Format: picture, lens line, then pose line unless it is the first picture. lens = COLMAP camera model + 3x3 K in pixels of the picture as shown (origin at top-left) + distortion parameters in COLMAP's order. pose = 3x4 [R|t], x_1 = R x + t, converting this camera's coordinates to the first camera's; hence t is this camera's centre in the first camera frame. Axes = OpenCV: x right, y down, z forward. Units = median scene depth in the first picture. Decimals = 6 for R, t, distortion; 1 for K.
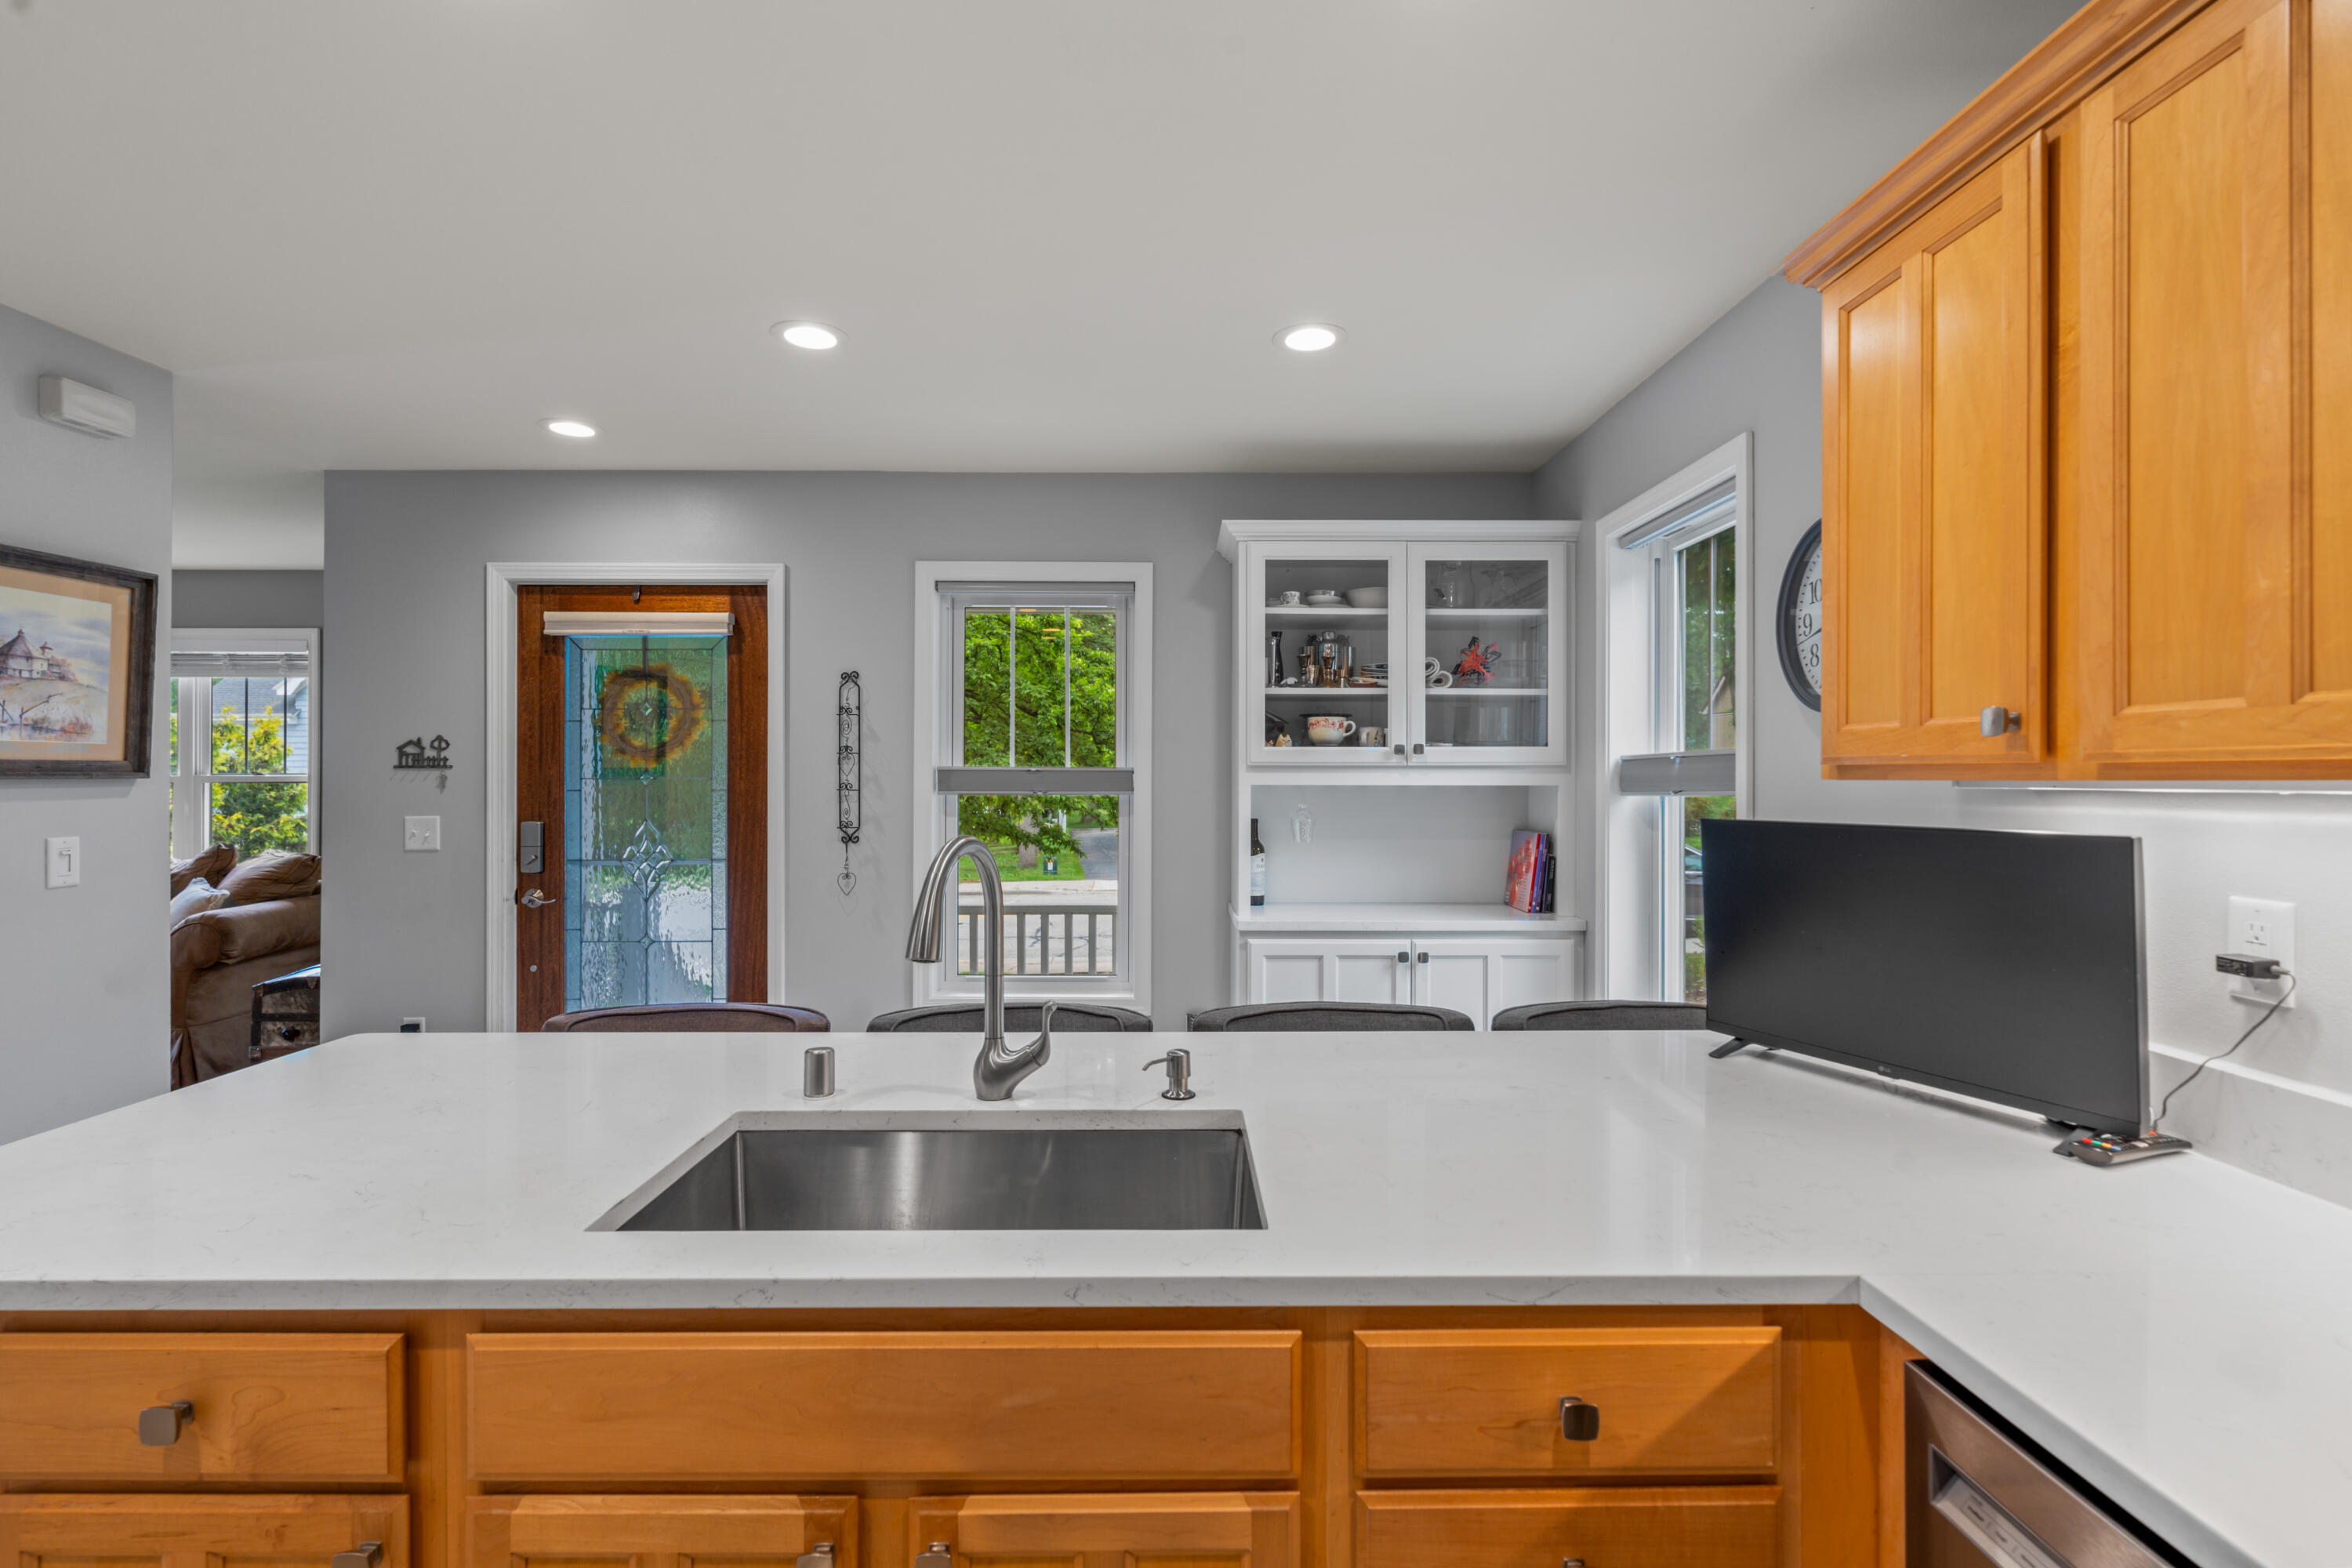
lens RADIAL K [[1038.0, 0, 1157.5], [0, 1038.0, 772.7], [0, 0, 1]] dist [-0.006747, 0.000646]
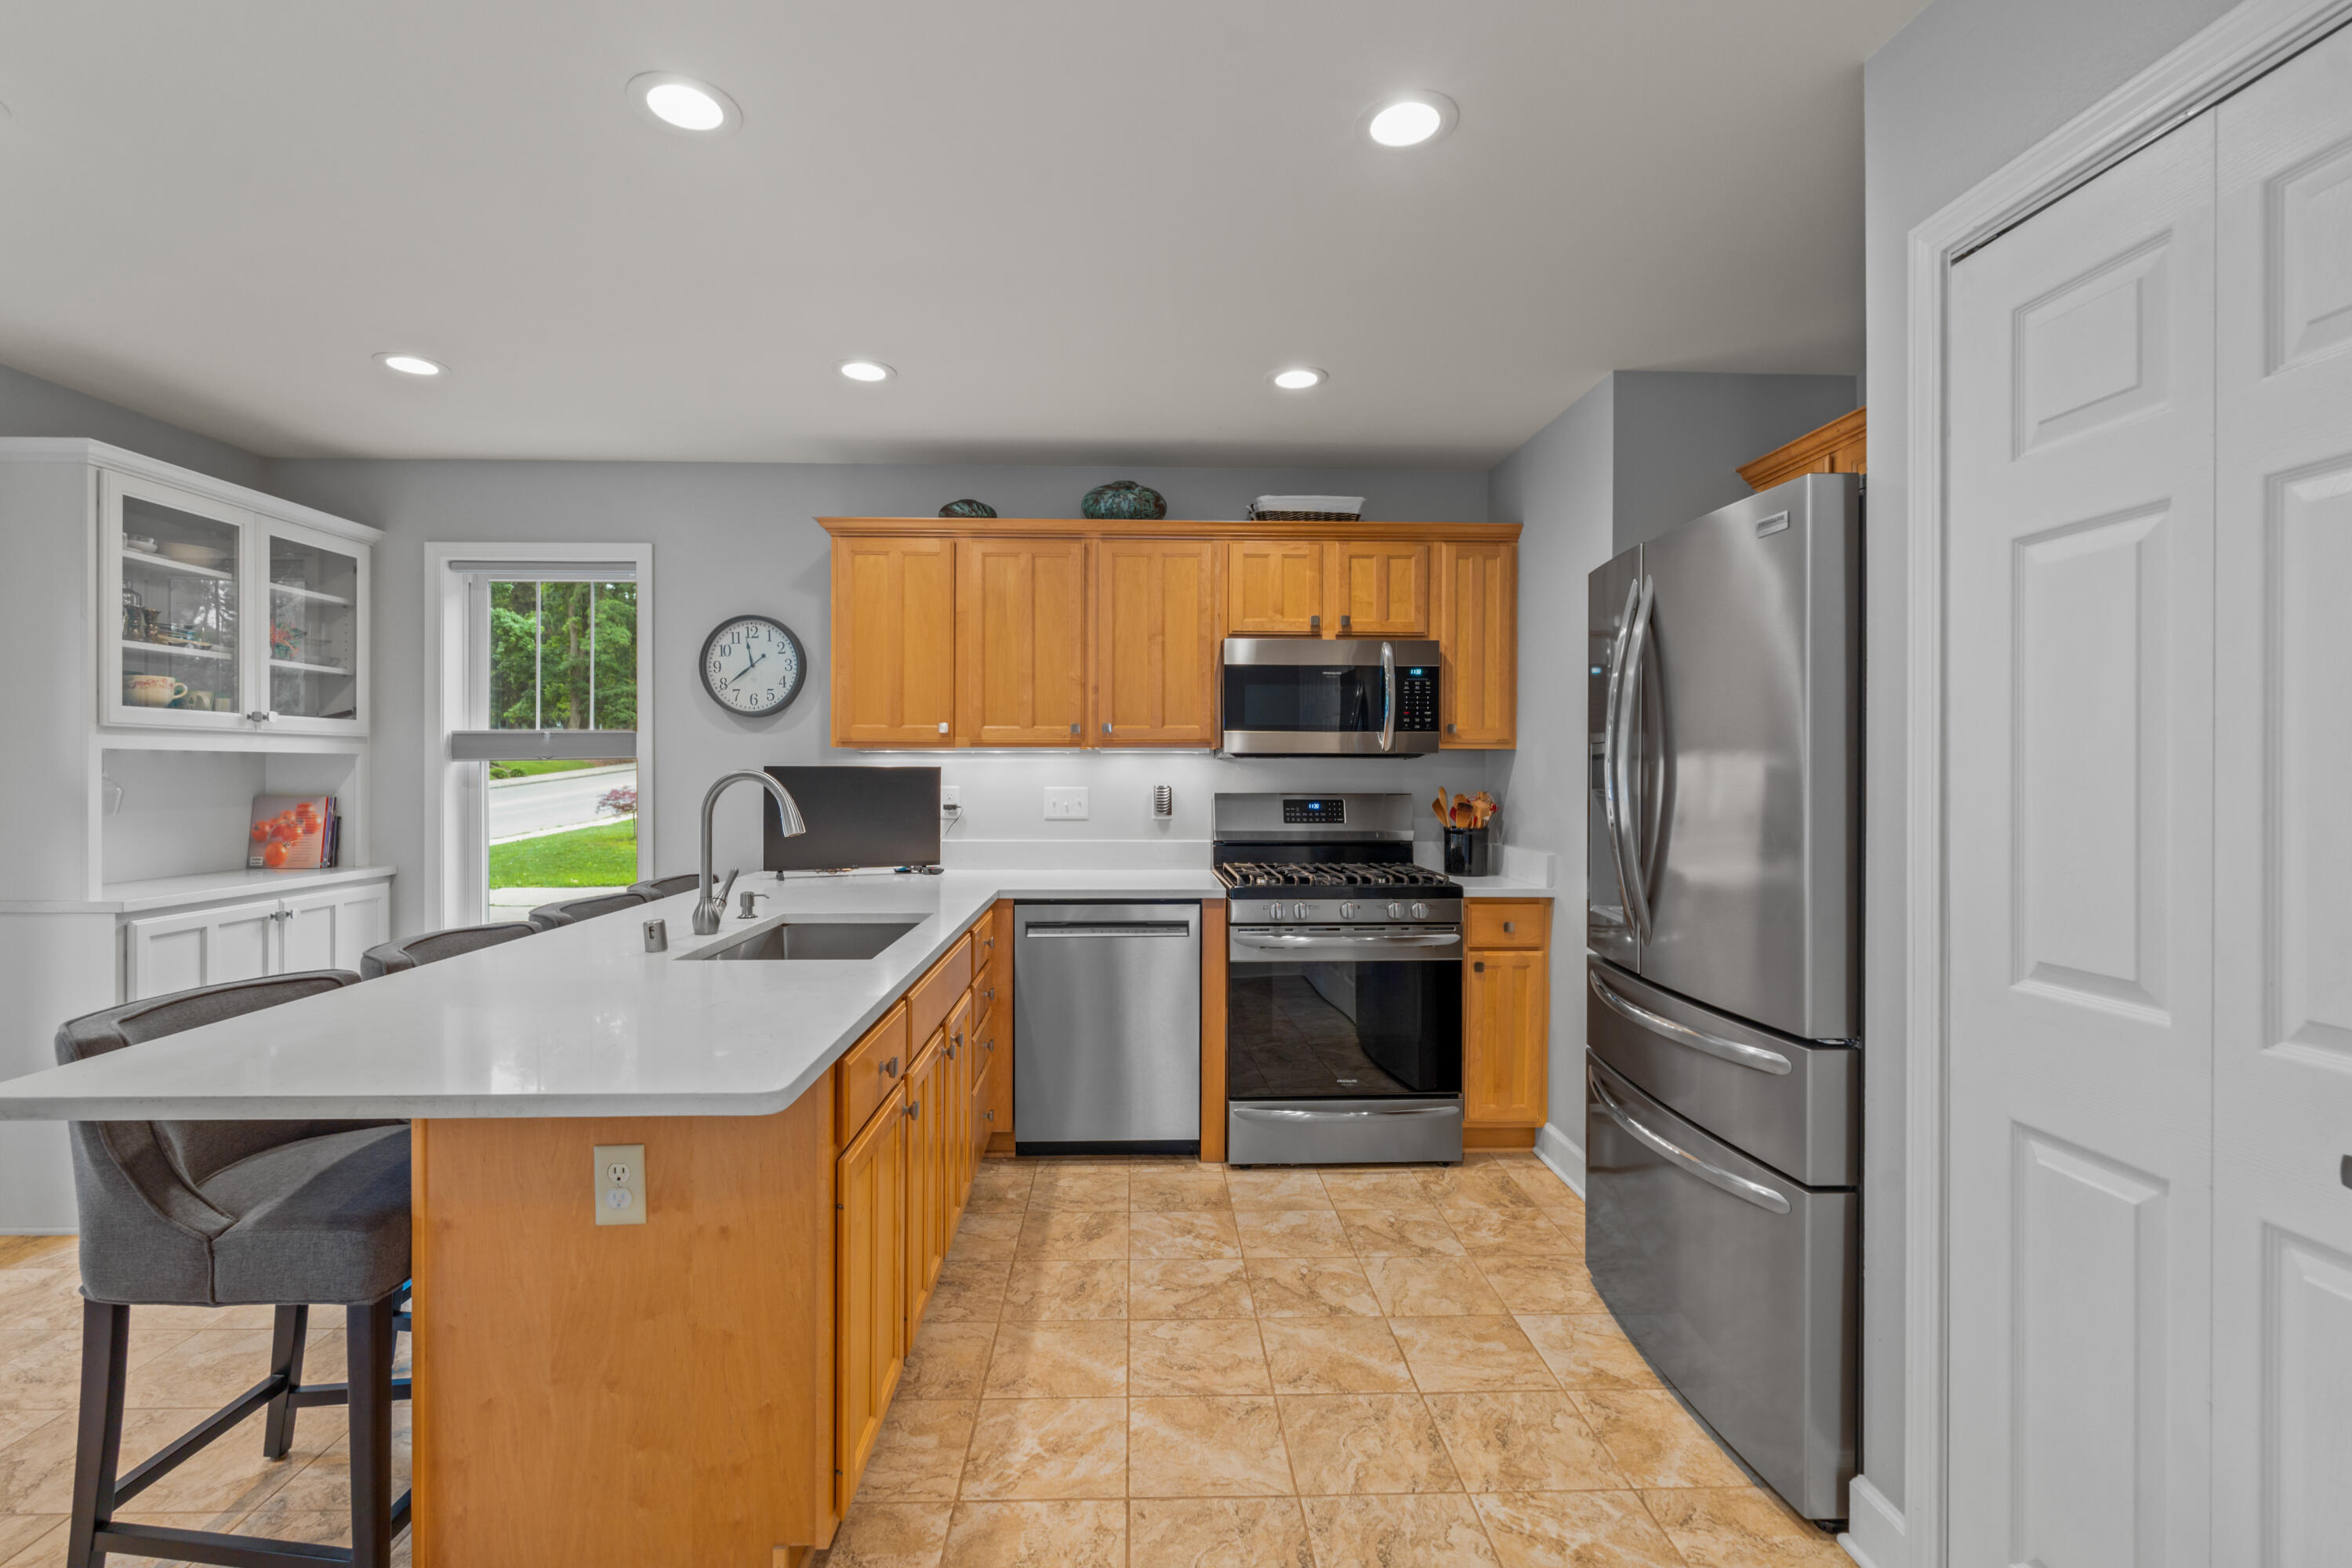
lens RADIAL K [[1038.0, 0, 1113.7], [0, 1038.0, 778.4], [0, 0, 1]] dist [-0.006747, 0.000646]
pose [[0.010864, -0.009176, 0.999899, -0.802729], [-0.006267, 0.999938, 0.009244, 0.024917], [-0.999921, -0.006367, 0.010806, 0.149852]]
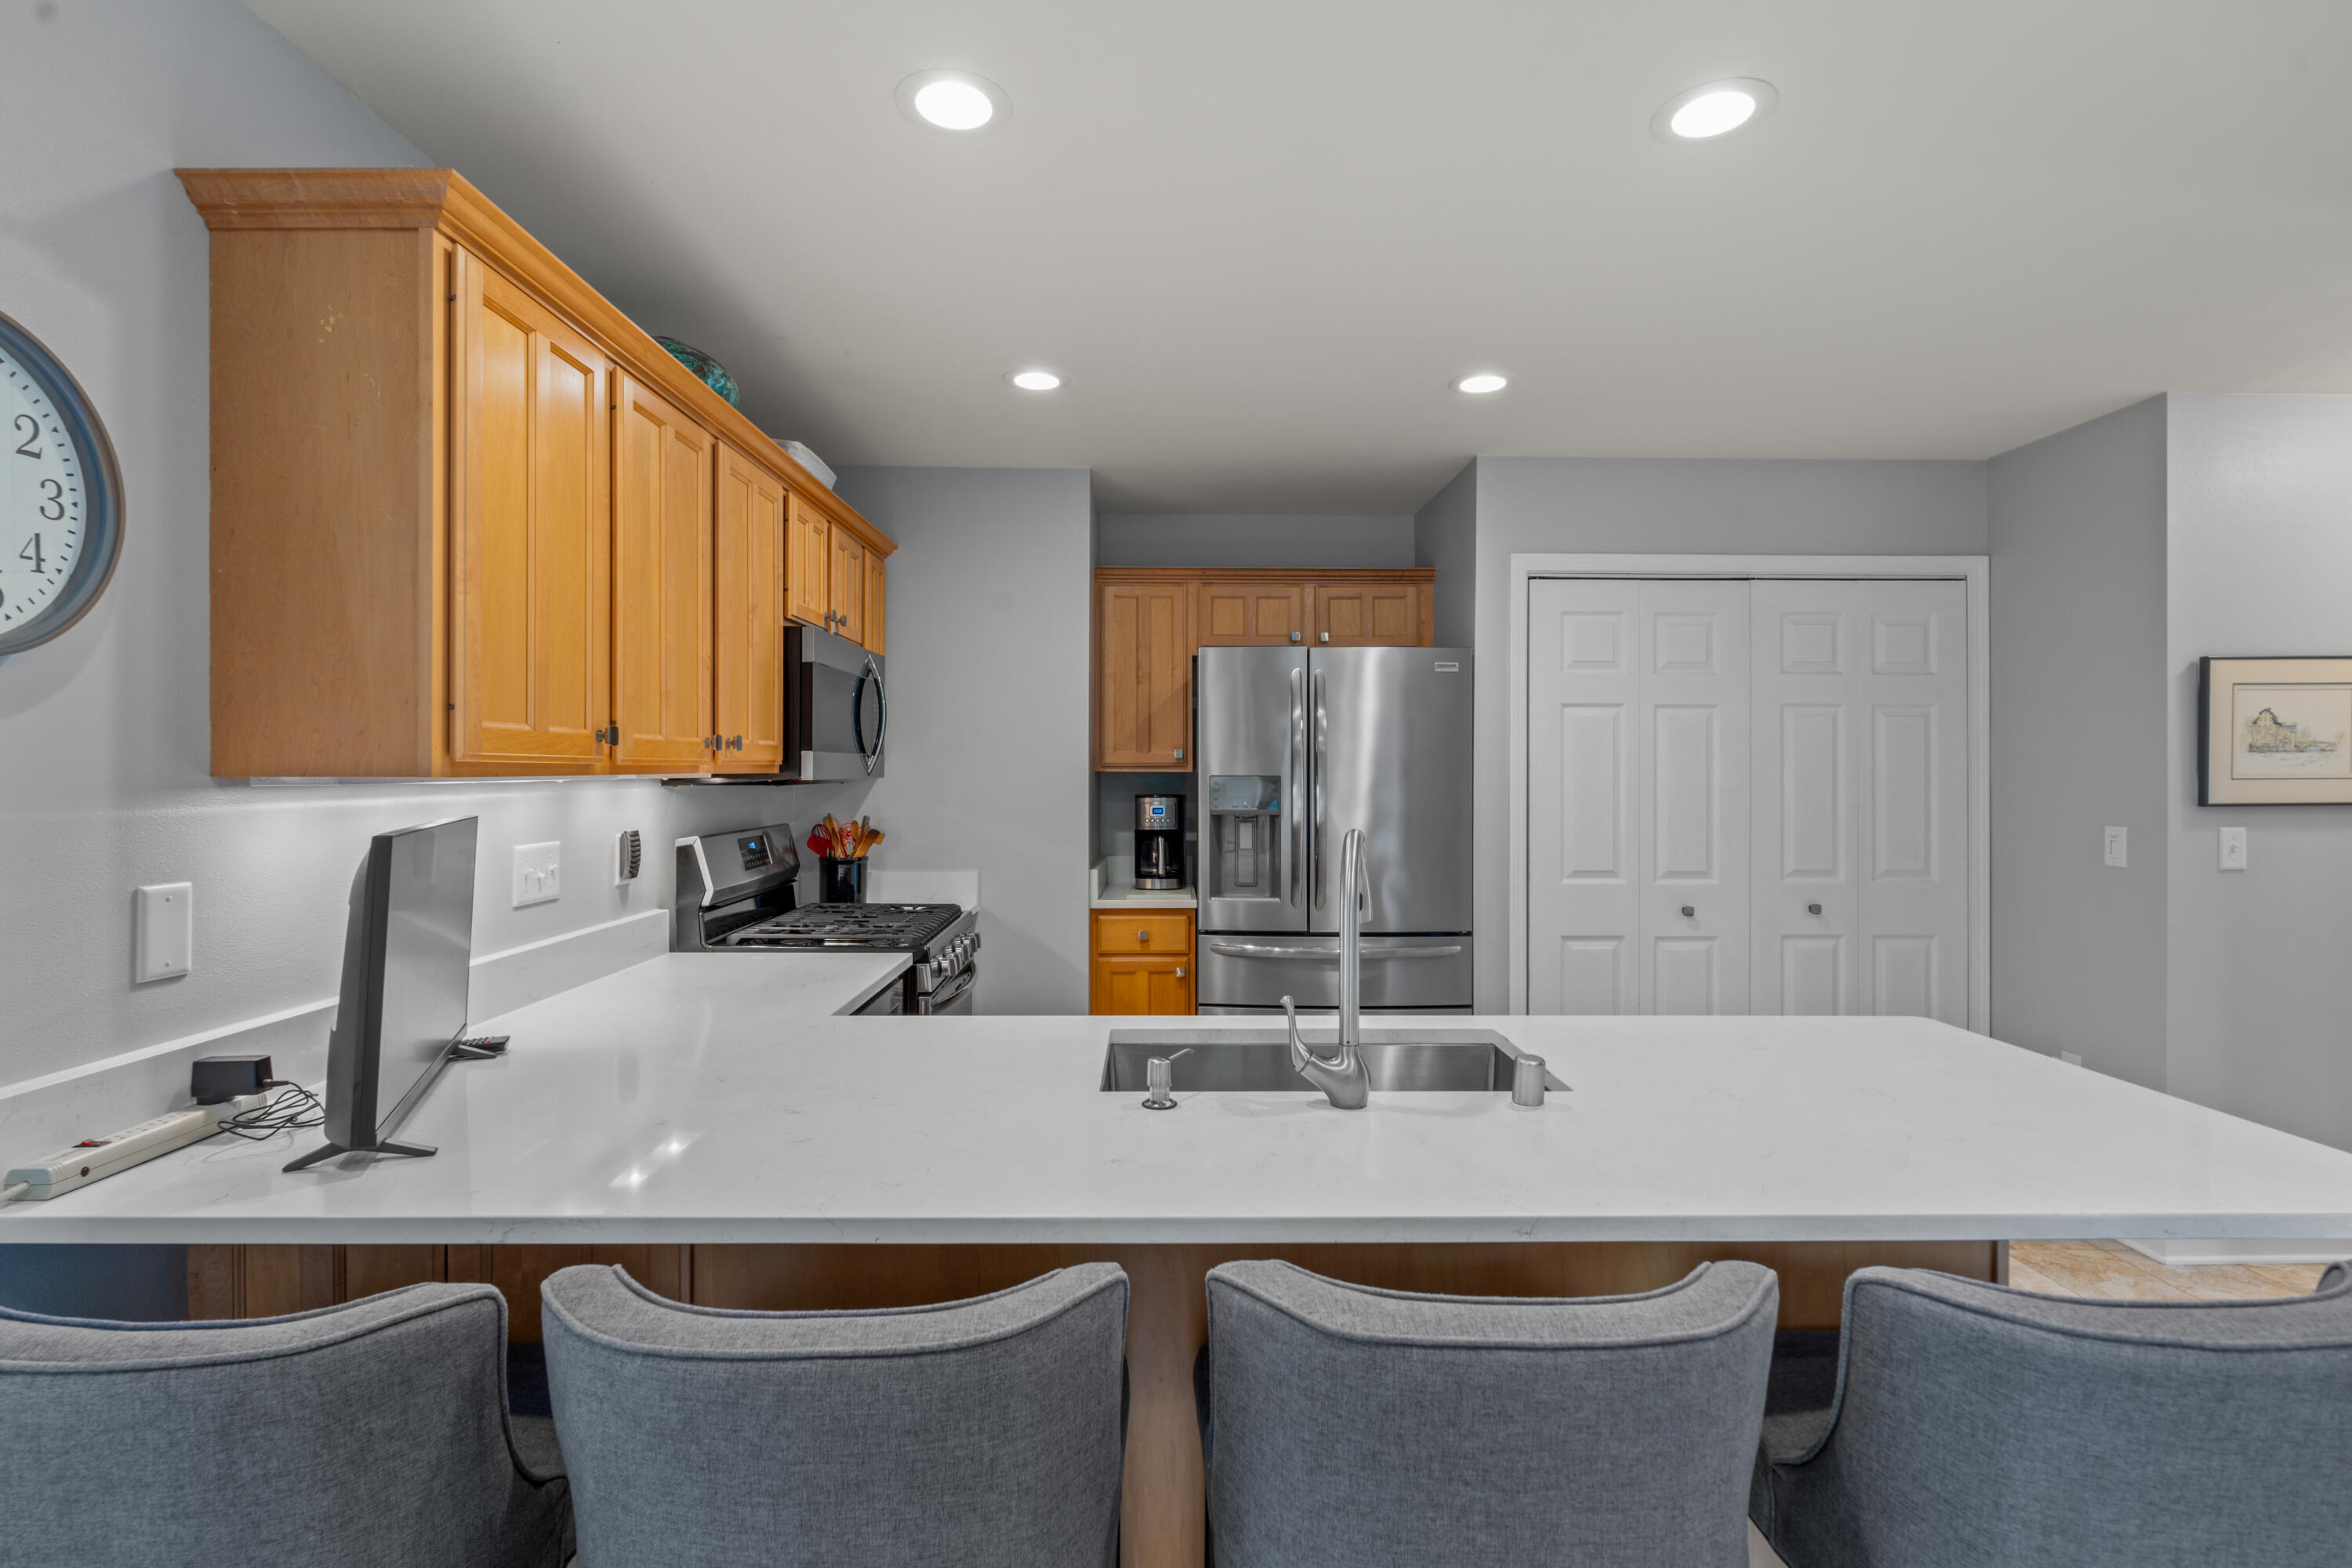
lens RADIAL K [[1114.8, 0, 1181.1], [0, 1114.8, 766.4], [0, 0, 1]] dist [-0.002933, 0.000658]
pose [[-0.999990, -0.003961, -0.002275, 0.008190], [-0.003951, 0.999982, -0.004515, -0.000334], [0.002293, -0.004506, -0.999987, 0.917601]]
